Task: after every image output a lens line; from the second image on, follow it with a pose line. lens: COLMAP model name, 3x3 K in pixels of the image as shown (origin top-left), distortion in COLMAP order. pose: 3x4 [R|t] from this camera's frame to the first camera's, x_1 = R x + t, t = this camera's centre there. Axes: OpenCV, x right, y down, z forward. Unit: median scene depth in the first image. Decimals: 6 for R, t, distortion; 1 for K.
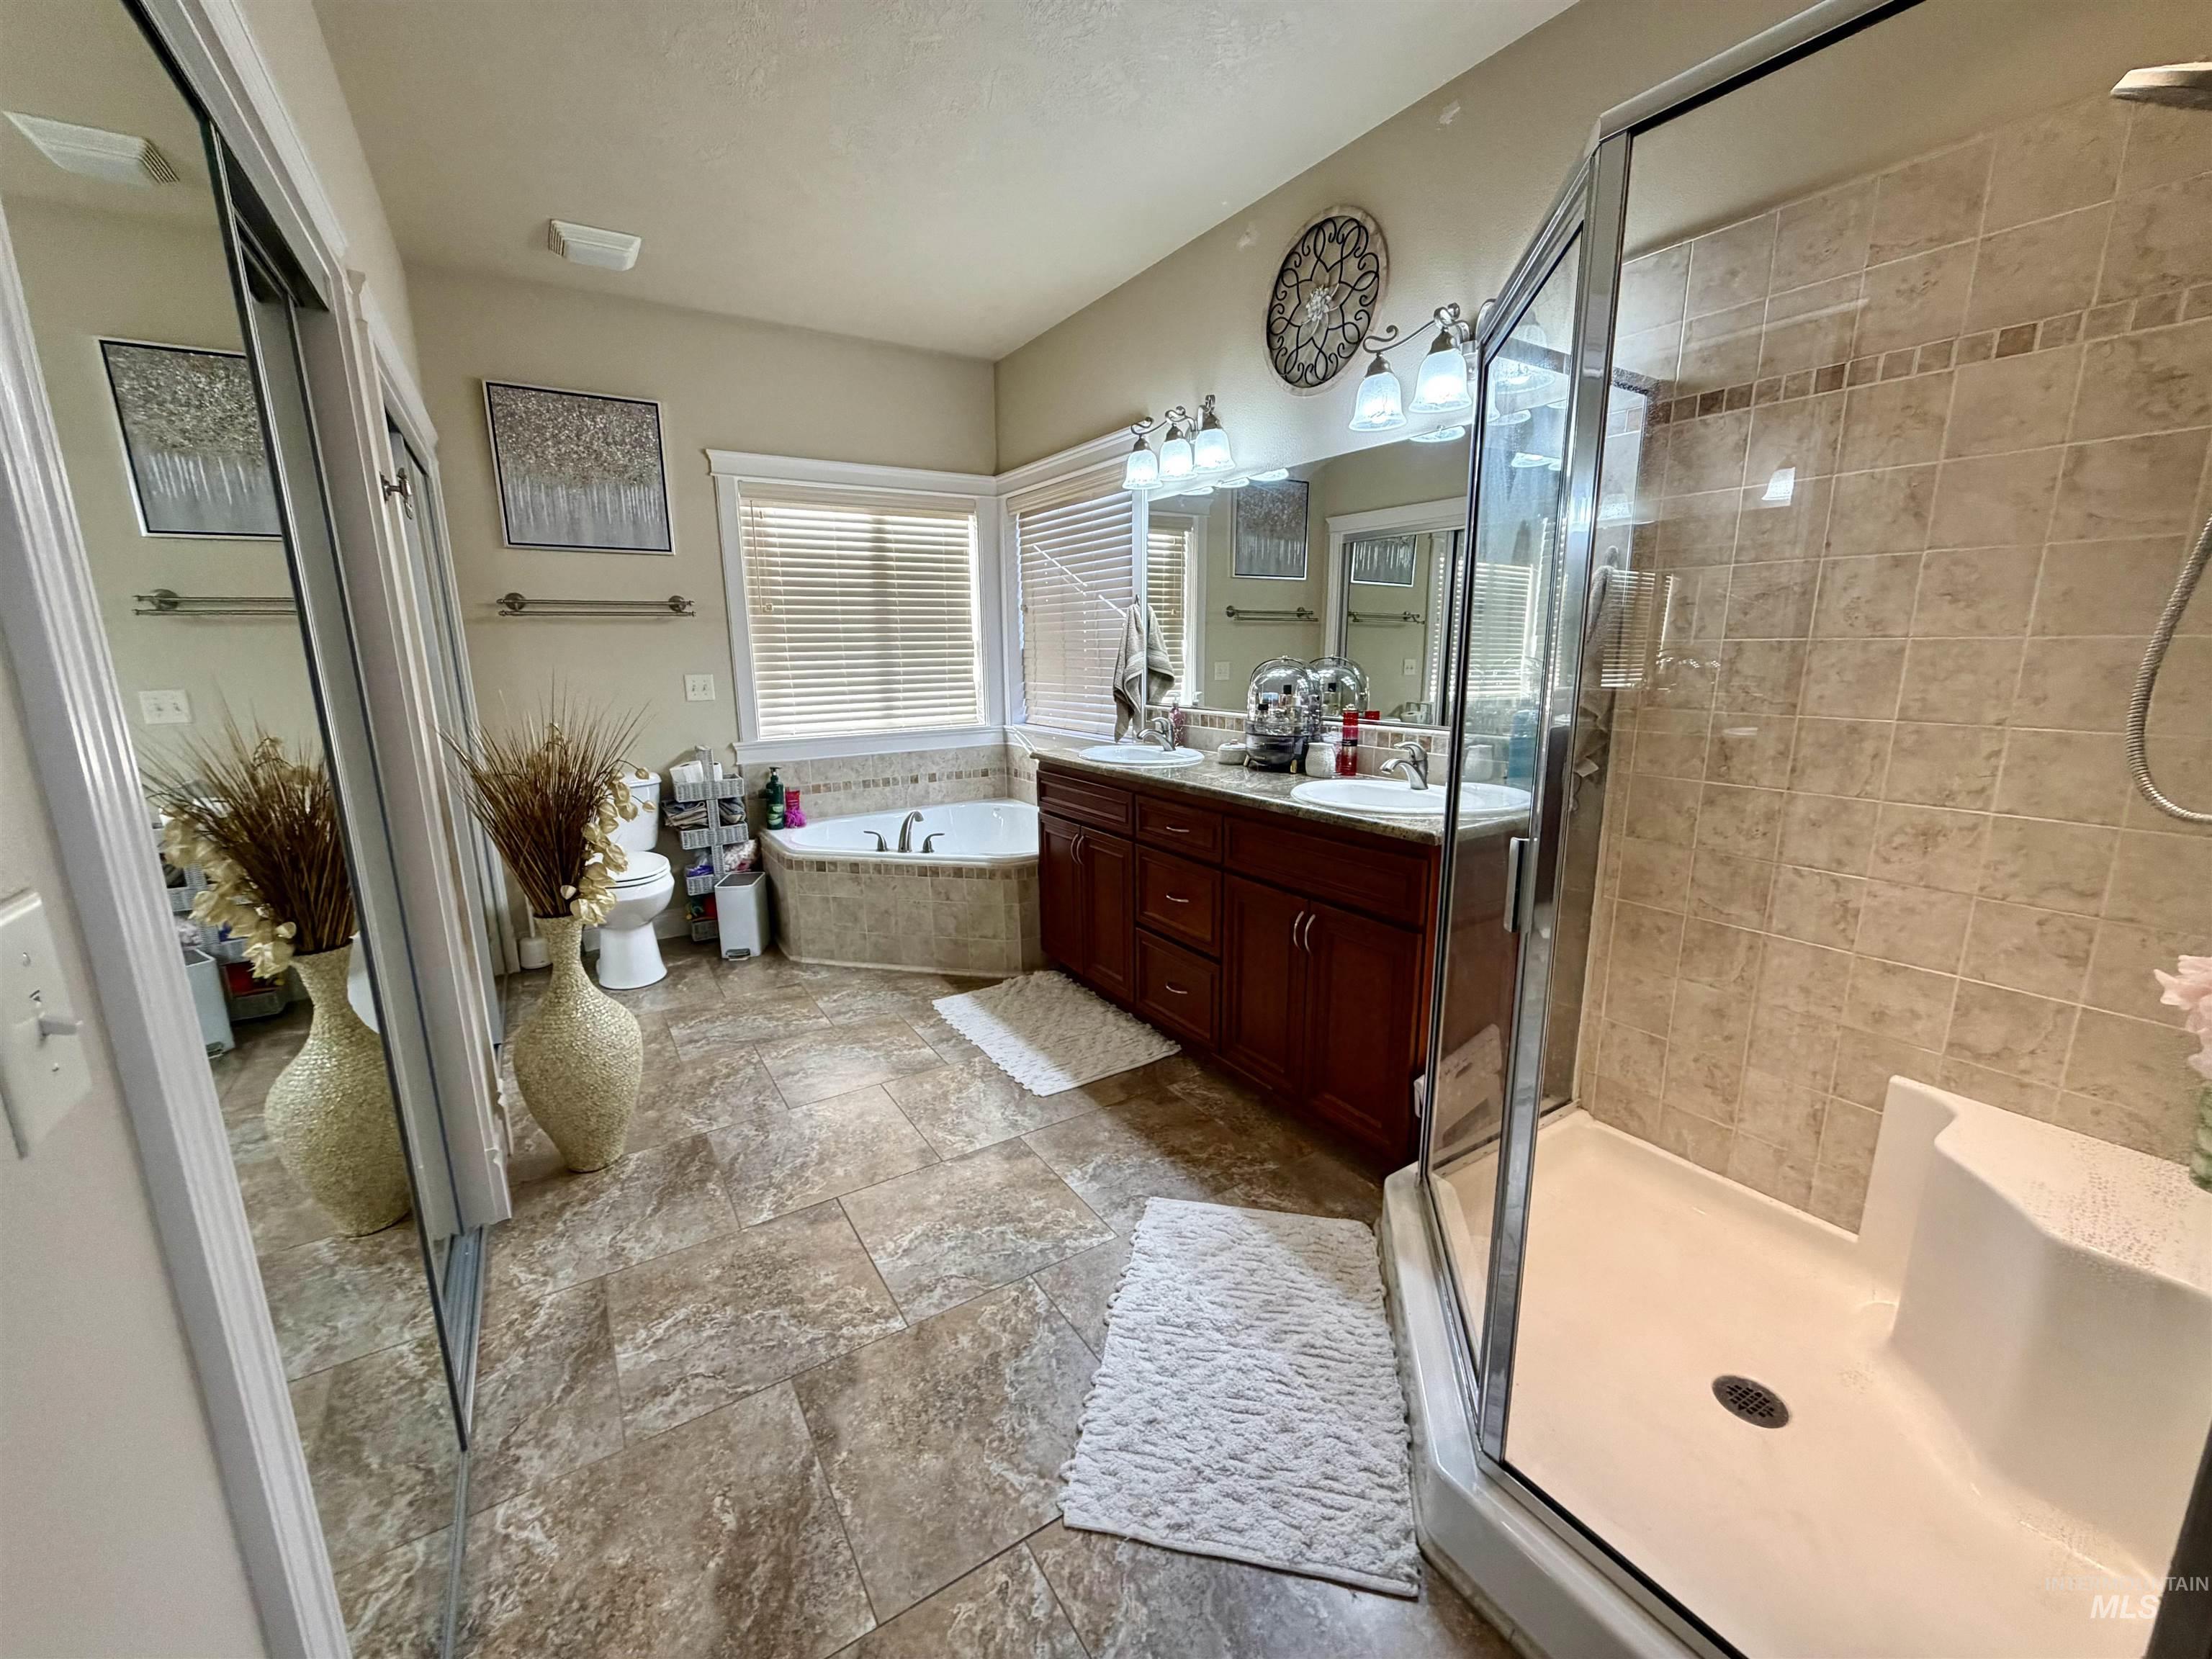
lens RADIAL K [[880.0, 0, 1094.8], [0, 880.0, 829.0], [0, 0, 1]] dist [-0.000298, 0.000426]
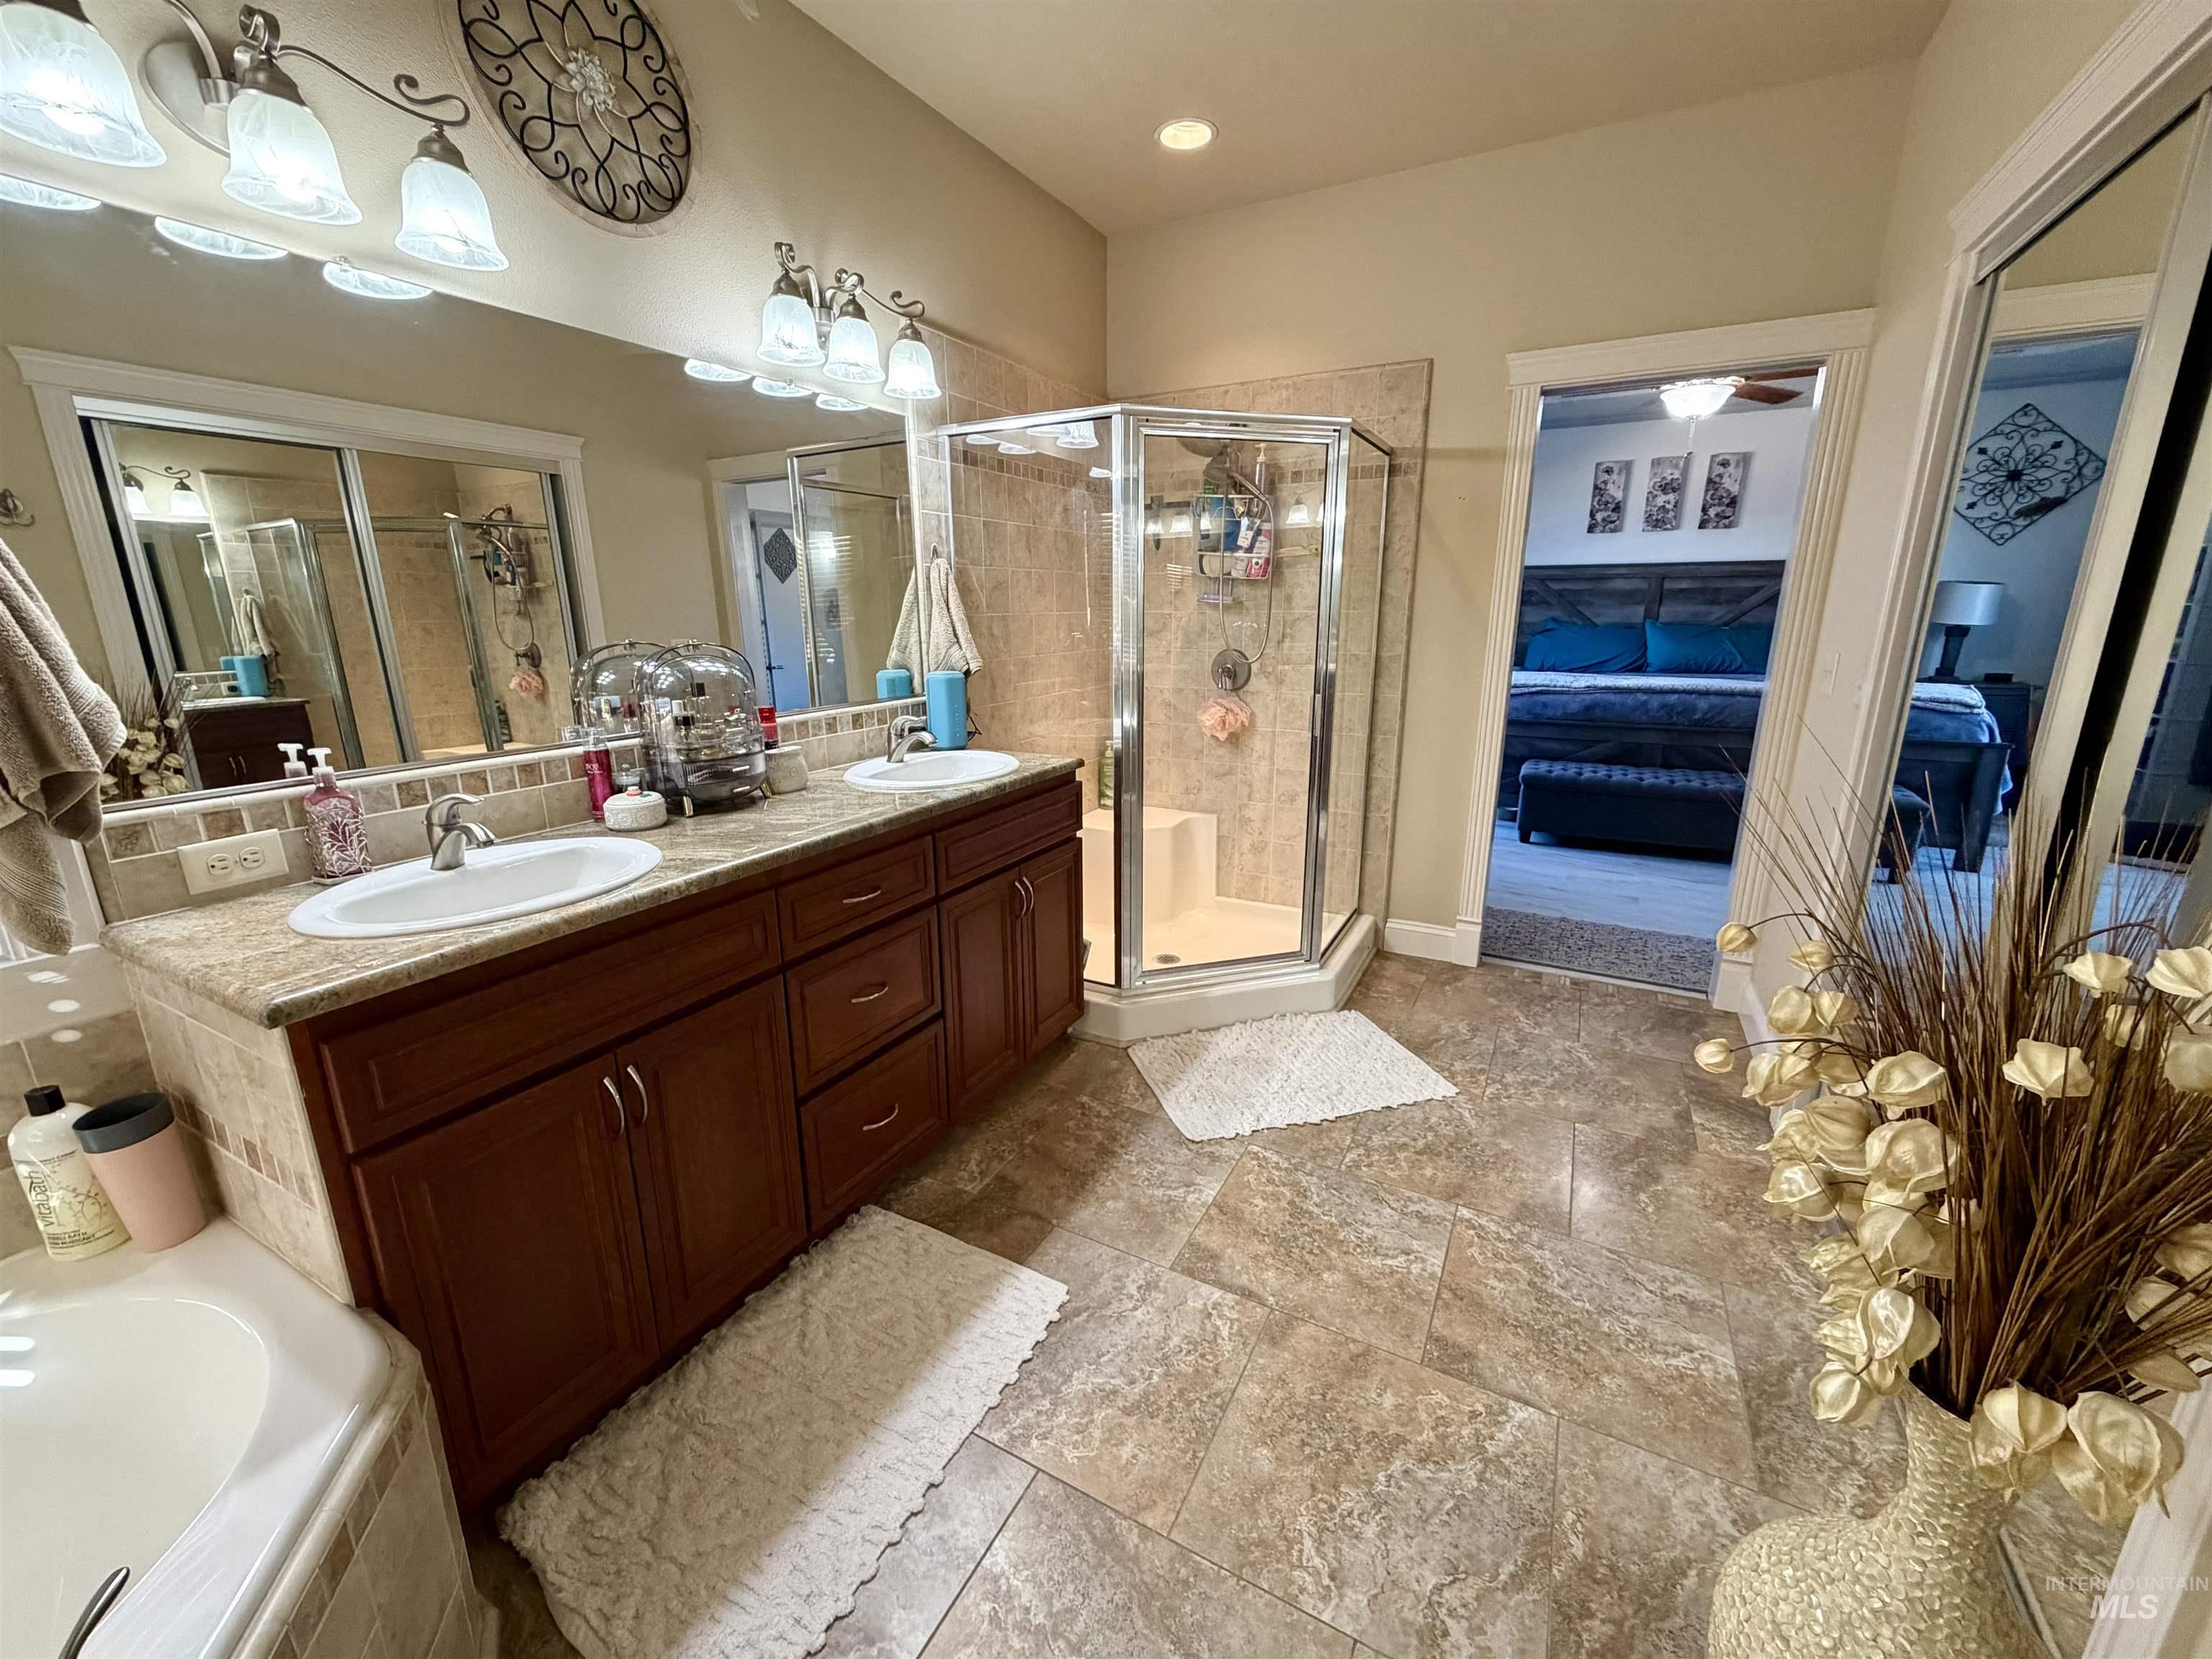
lens RADIAL K [[880.0, 0, 1093.1], [0, 880.0, 834.9], [0, 0, 1]] dist [-0.000298, 0.000426]
pose [[-0.486587, -0.202067, 0.849942, -0.606288], [0.194193, 0.923527, 0.330736, -0.253186], [-0.851776, 0.325985, -0.410136, 1.210574]]
